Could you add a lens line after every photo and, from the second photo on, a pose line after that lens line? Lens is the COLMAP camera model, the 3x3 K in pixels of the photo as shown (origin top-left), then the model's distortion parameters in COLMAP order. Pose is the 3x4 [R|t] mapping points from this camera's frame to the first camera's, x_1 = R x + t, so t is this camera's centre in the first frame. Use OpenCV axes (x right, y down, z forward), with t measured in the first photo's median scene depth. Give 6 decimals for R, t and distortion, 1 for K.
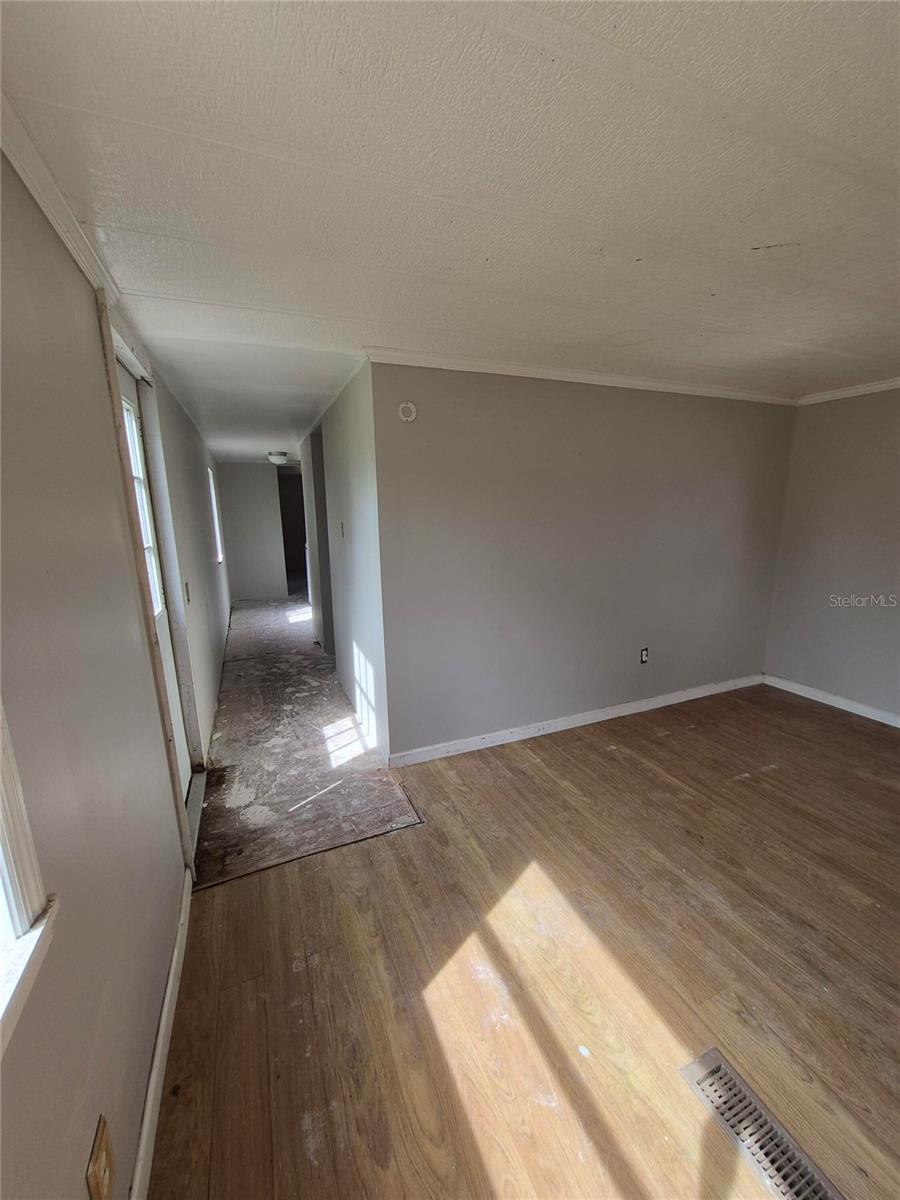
lens RADIAL K [[470.6, 0, 456.2], [0, 470.6, 604.1], [0, 0, 1]] dist [-0.000262, 0.000780]
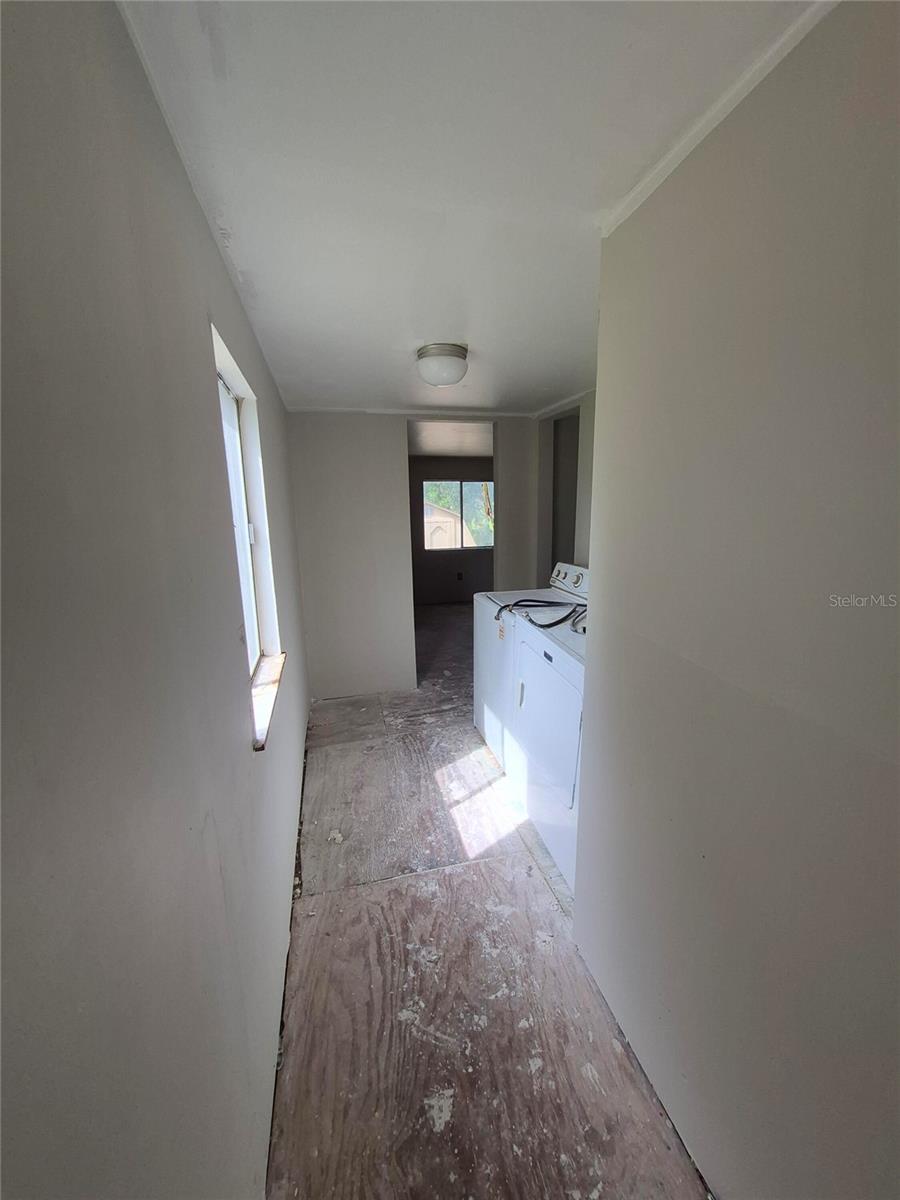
lens RADIAL K [[470.6, 0, 456.2], [0, 470.6, 604.1], [0, 0, 1]] dist [-0.000262, 0.000780]
pose [[0.989120, 0.019171, -0.145858, -0.445149], [-0.019603, 0.999807, -0.001523, -0.194675], [0.145801, 0.004366, 0.989304, 0.937985]]
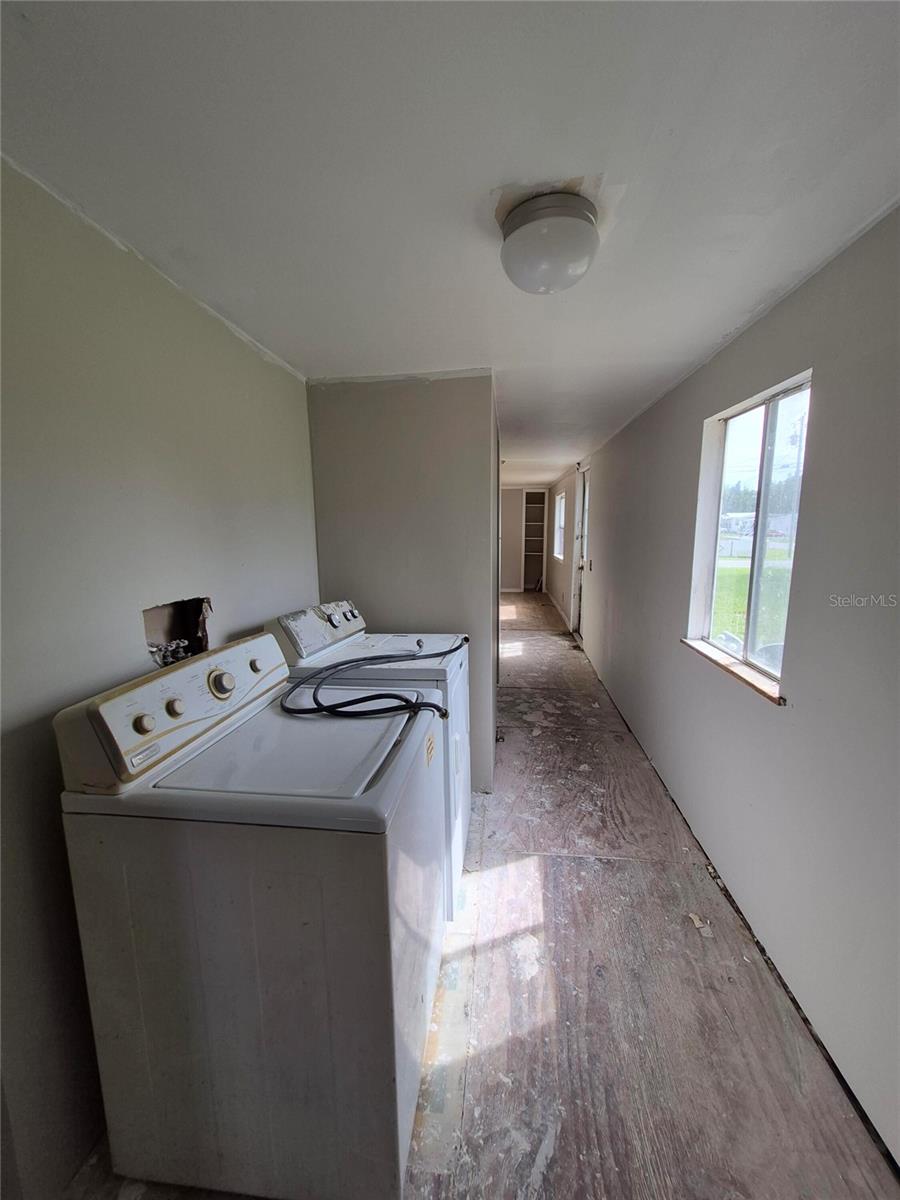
lens RADIAL K [[470.6, 0, 456.2], [0, 470.6, 604.1], [0, 0, 1]] dist [-0.000262, 0.000780]
pose [[-0.870819, -0.068403, 0.486821, -0.633868], [0.118377, 0.931957, 0.342700, -0.355154], [-0.477138, 0.356058, -0.803469, 1.731342]]
